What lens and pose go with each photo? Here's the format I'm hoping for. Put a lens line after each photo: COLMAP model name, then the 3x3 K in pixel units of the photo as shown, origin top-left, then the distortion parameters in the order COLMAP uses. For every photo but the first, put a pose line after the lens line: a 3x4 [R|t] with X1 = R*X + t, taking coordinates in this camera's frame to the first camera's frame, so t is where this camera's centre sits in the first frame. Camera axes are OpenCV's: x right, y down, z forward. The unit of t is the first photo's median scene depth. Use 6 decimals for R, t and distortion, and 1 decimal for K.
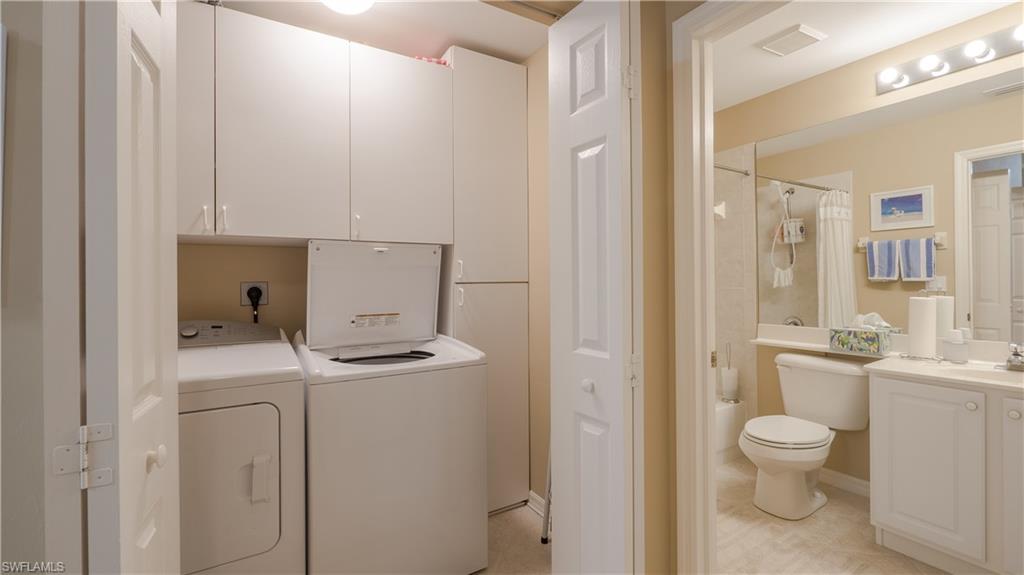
lens RADIAL K [[432.9, 0, 511.7], [0, 432.9, 279.4], [0, 0, 1]] dist [-0.000881, 0.000008]
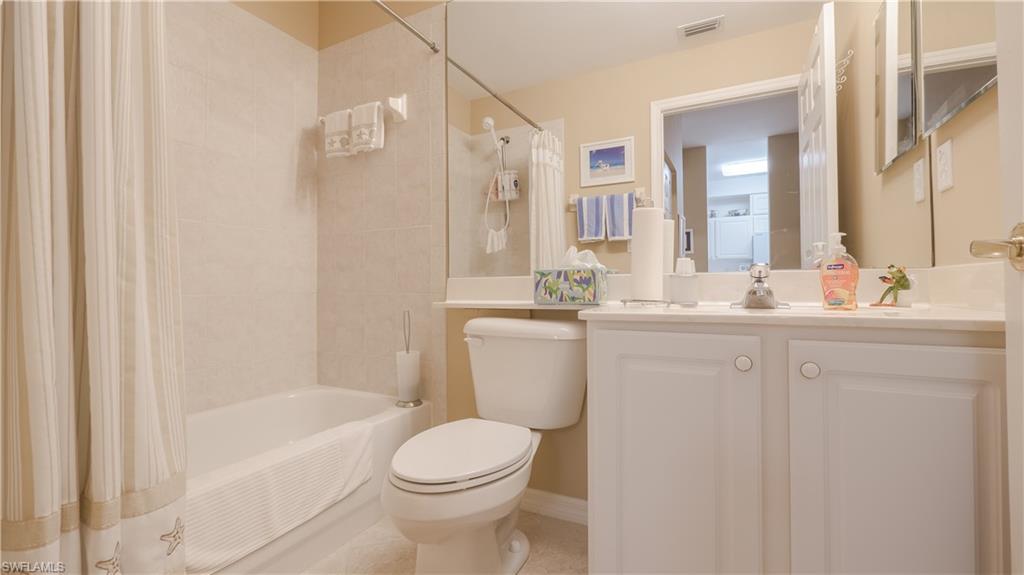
lens RADIAL K [[432.9, 0, 511.7], [0, 432.9, 279.4], [0, 0, 1]] dist [-0.000881, 0.000008]
pose [[0.855231, 0.012117, 0.518105, 0.348708], [-0.002994, 0.999825, -0.018441, 0.127751], [-0.518238, 0.014220, 0.855118, 0.438096]]
